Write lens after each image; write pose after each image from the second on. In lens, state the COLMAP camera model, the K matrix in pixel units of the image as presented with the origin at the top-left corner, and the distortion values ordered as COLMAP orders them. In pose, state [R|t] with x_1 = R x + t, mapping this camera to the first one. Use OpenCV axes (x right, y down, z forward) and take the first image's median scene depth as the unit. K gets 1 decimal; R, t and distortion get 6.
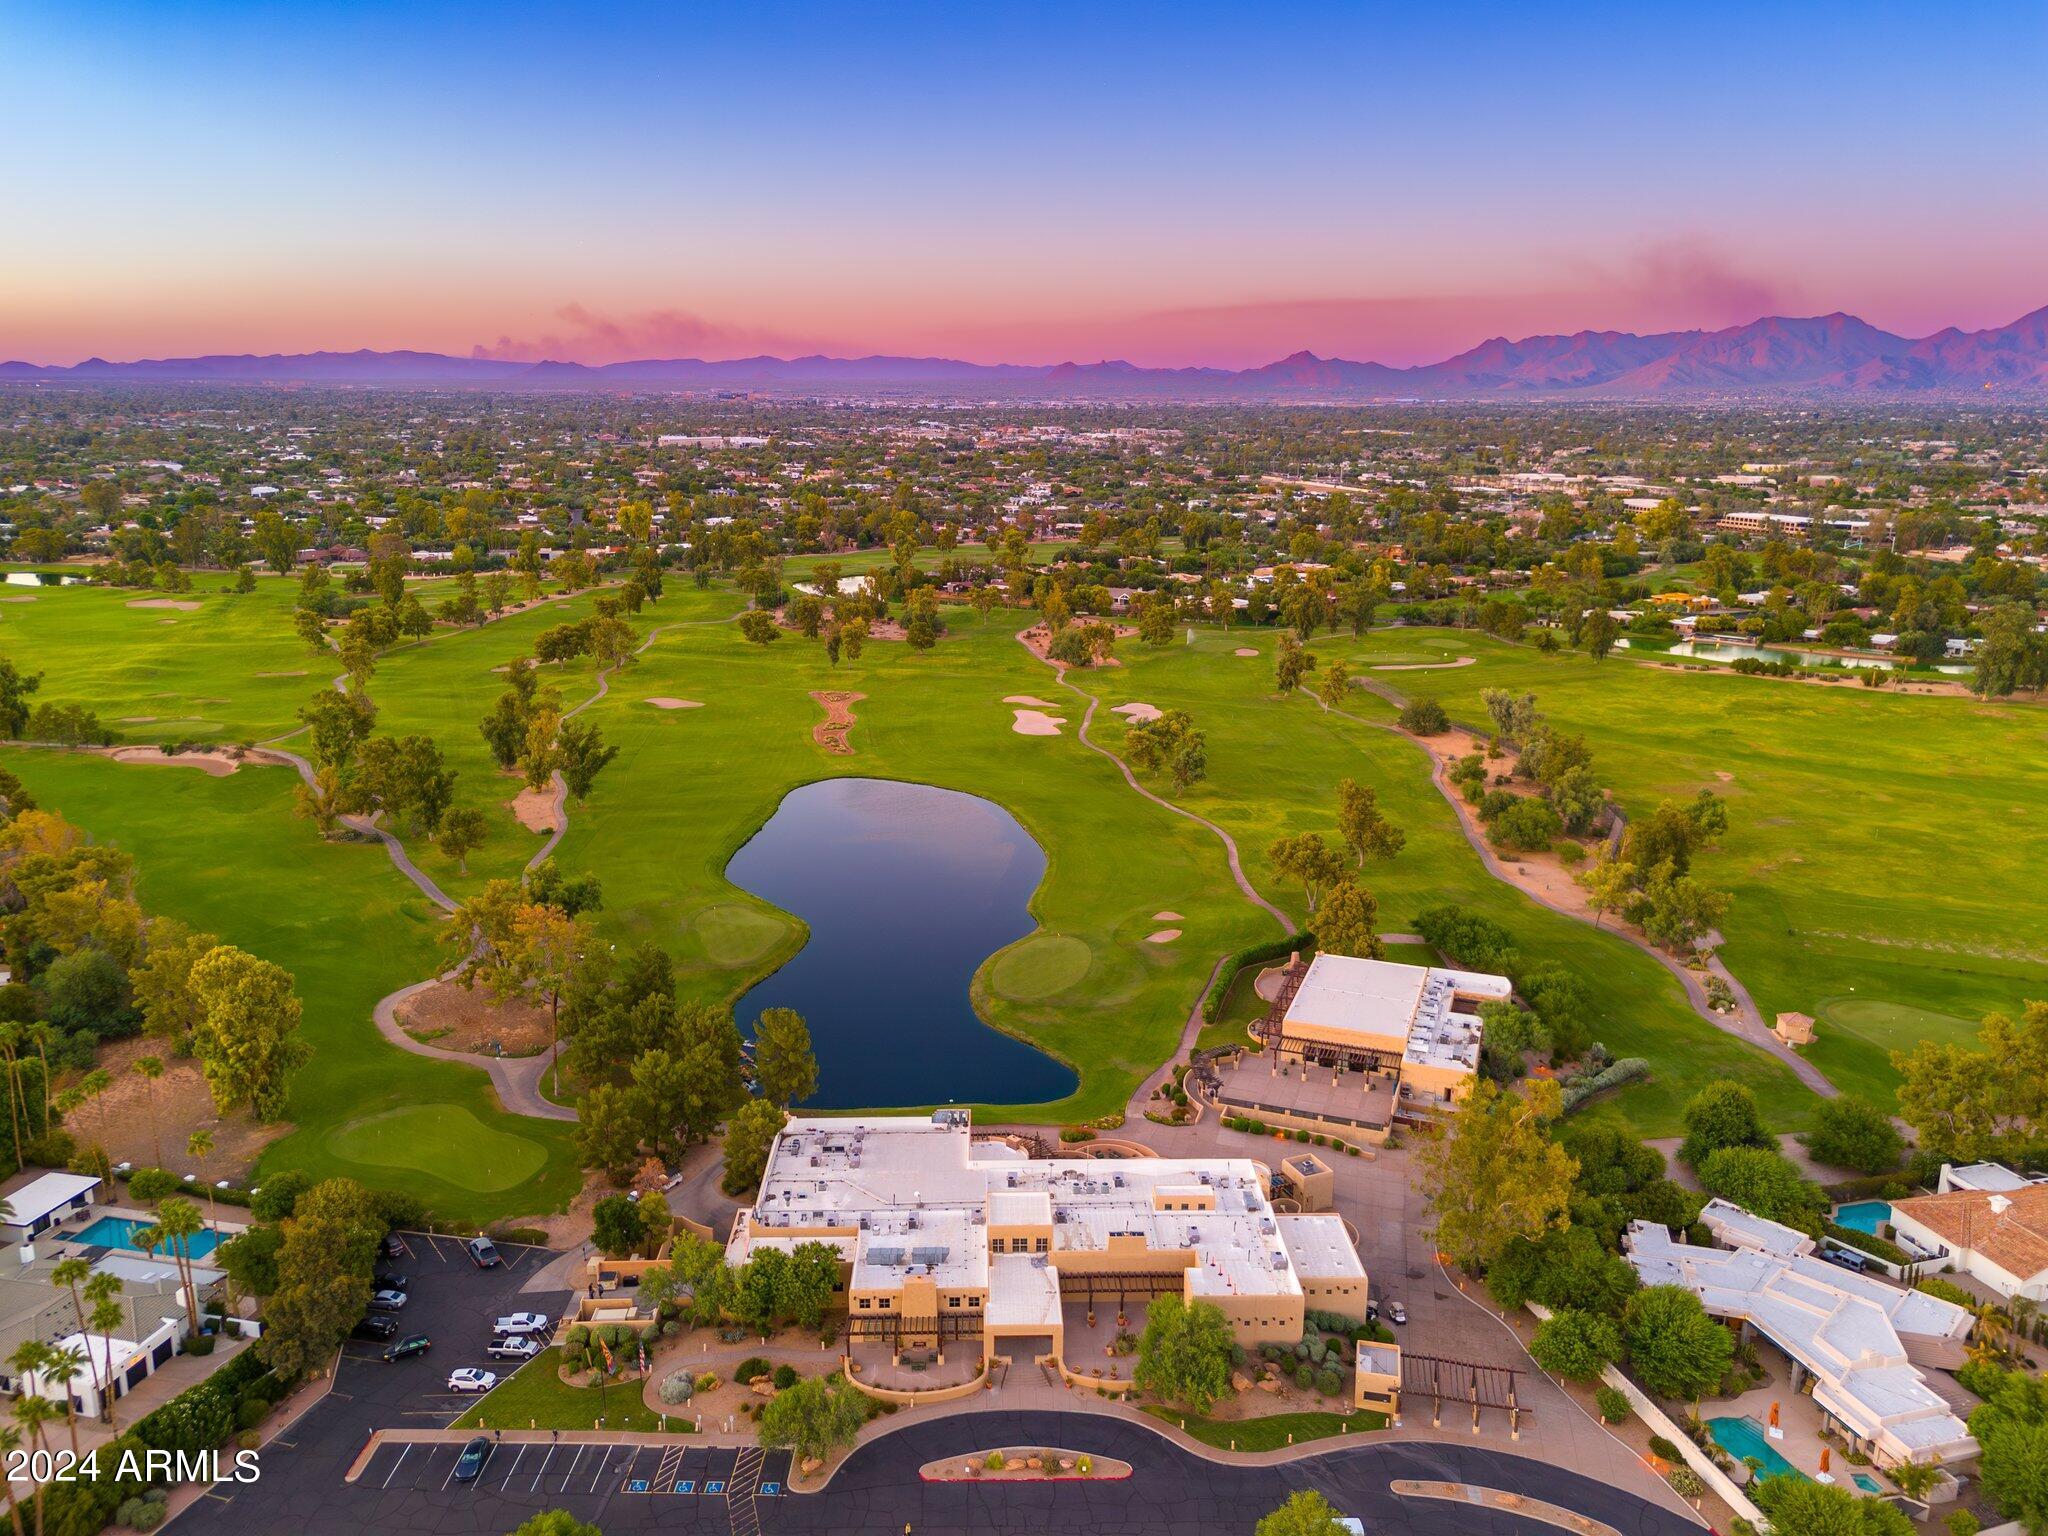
lens RADIAL K [[1504.4, 0, 1014.1], [0, 1504.4, 765.1], [0, 0, 1]] dist [0.070908, -0.040894]
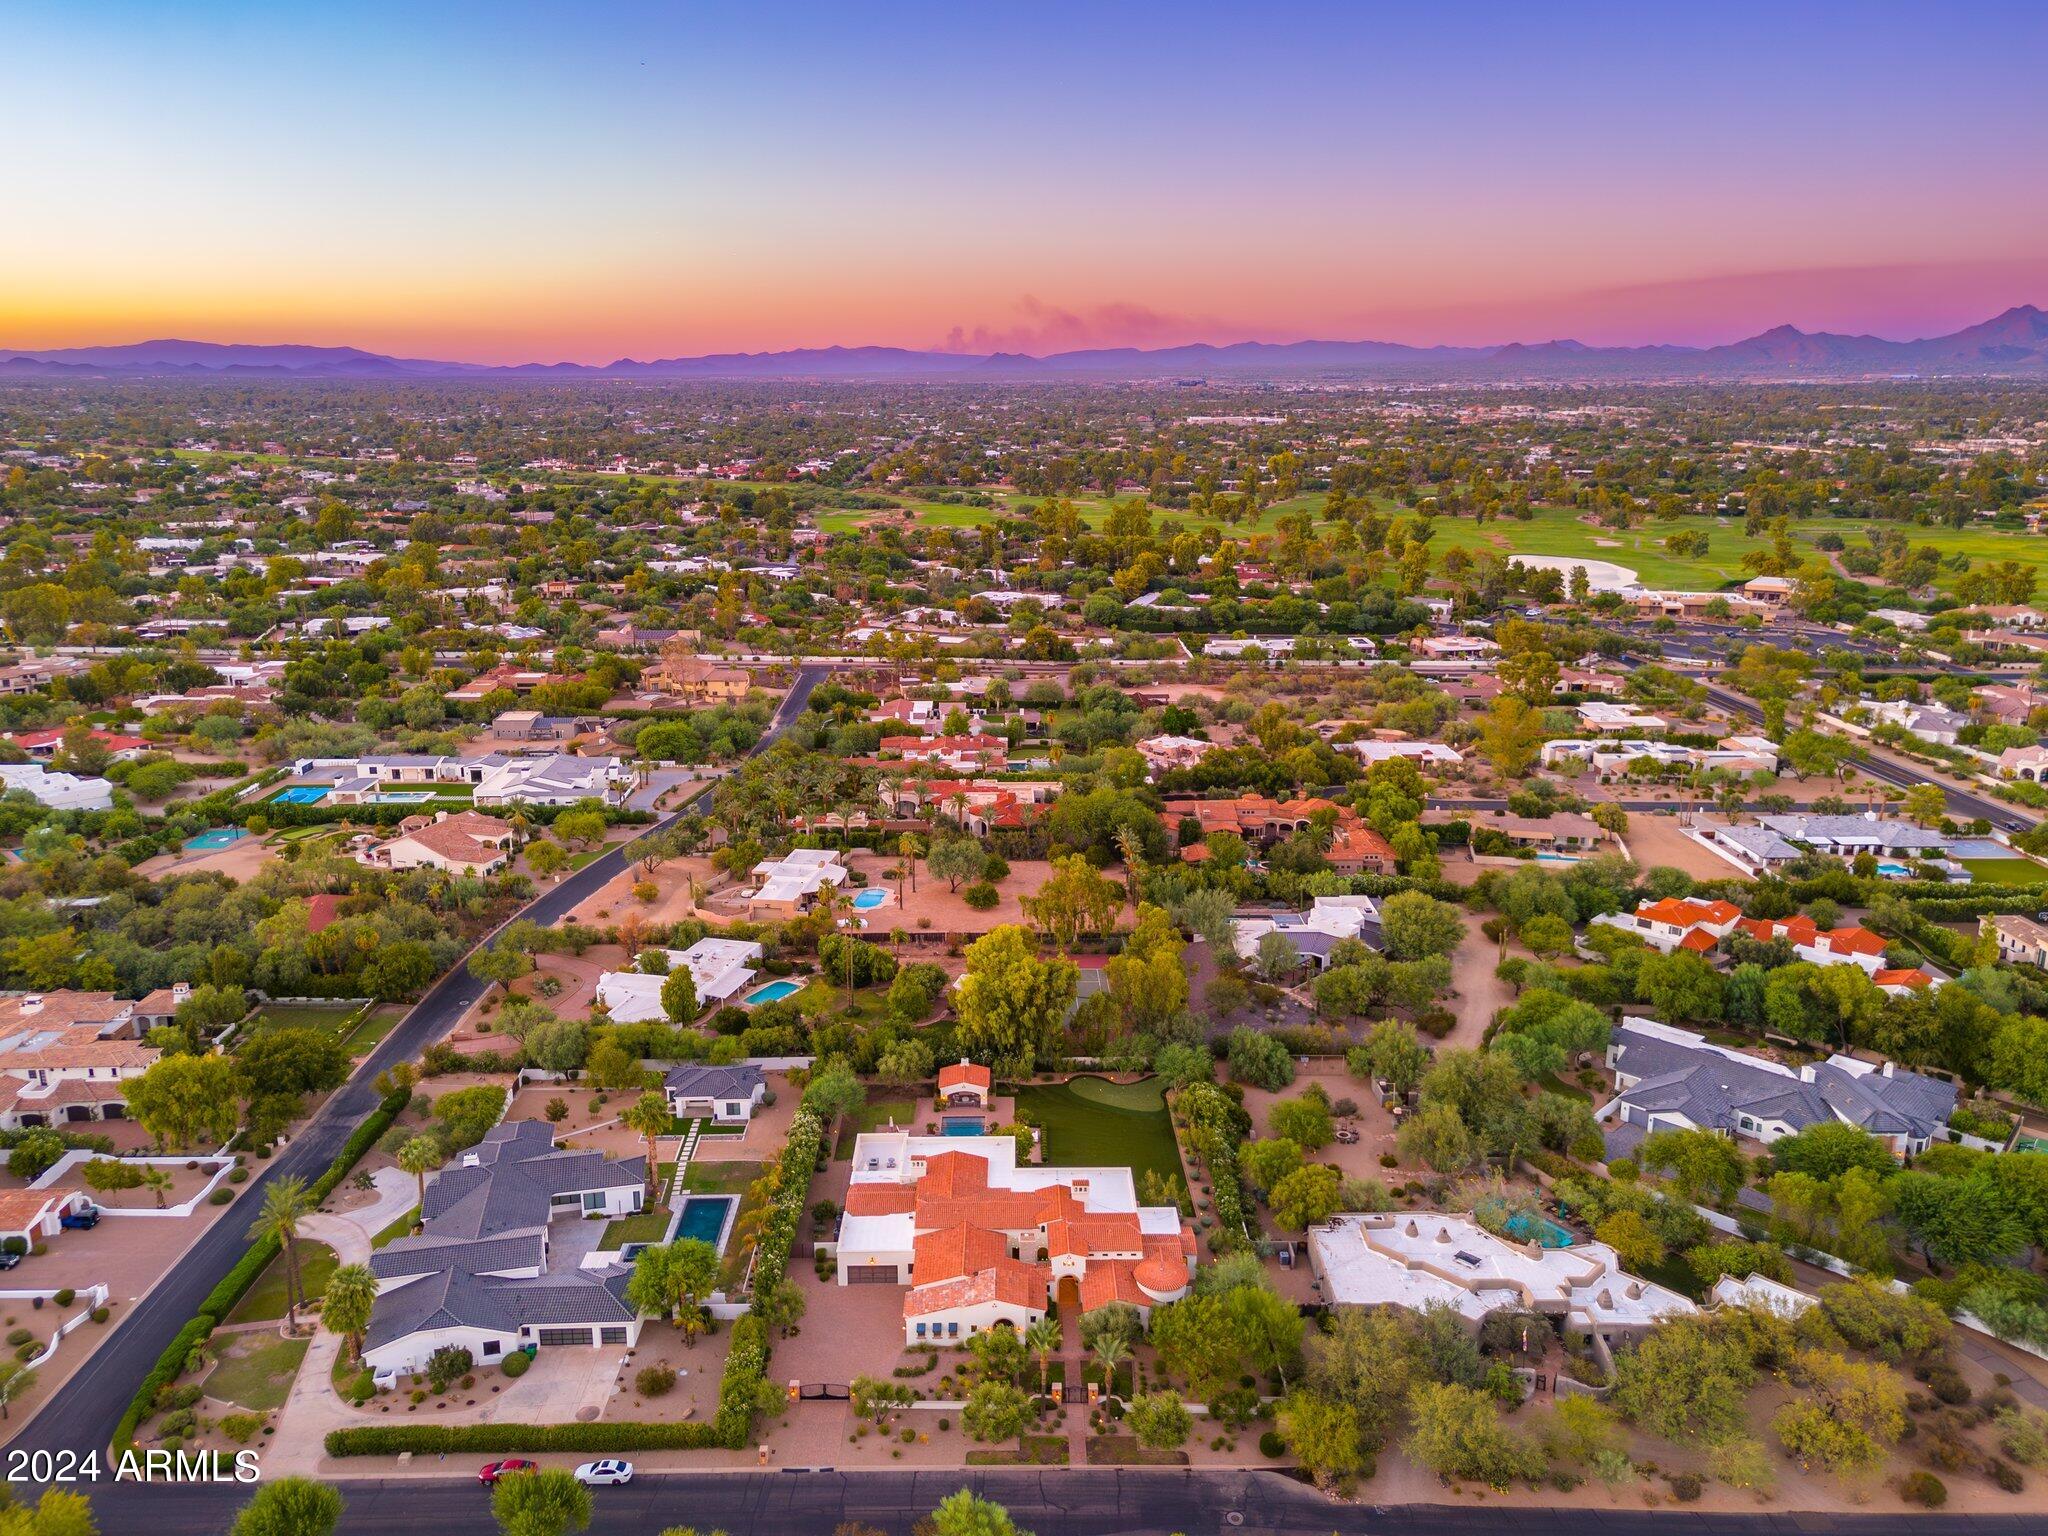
lens RADIAL K [[1504.4, 0, 1014.1], [0, 1504.4, 765.1], [0, 0, 1]] dist [0.070908, -0.040894]
pose [[0.964239, 0.057852, -0.258642, -0.051715], [-0.055636, 0.998325, 0.015886, 0.069238], [0.259128, -0.000928, 0.965843, -0.284259]]
